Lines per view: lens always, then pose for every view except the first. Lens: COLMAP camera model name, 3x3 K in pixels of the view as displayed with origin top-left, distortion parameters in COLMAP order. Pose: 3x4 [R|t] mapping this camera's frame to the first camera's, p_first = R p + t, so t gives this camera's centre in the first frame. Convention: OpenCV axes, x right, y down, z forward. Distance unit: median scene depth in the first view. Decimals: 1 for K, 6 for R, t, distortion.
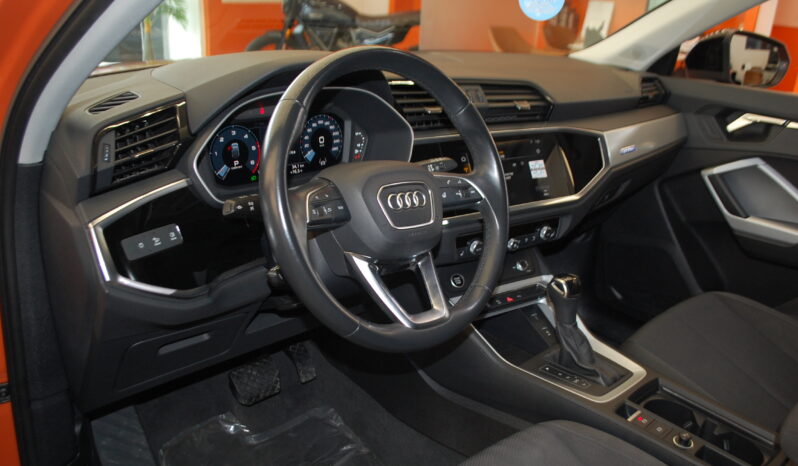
lens RADIAL K [[659.4, 0, 399.0], [0, 659.4, 233.0], [0, 0, 1]] dist [-0.063044, 0.001014]
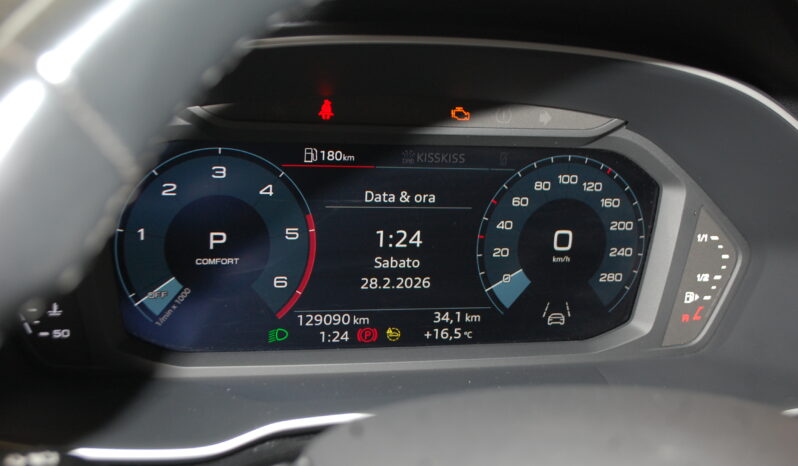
lens RADIAL K [[997.2, 0, 399.0], [0, 997.2, 233.0], [0, 0, 1]] dist [-0.027754, -0.023726]
pose [[0.873841, 0.157957, -0.459838, 0.019202], [-0.204033, 0.977586, -0.051922, -0.106744], [0.441330, 0.139193, 0.886484, 0.578133]]
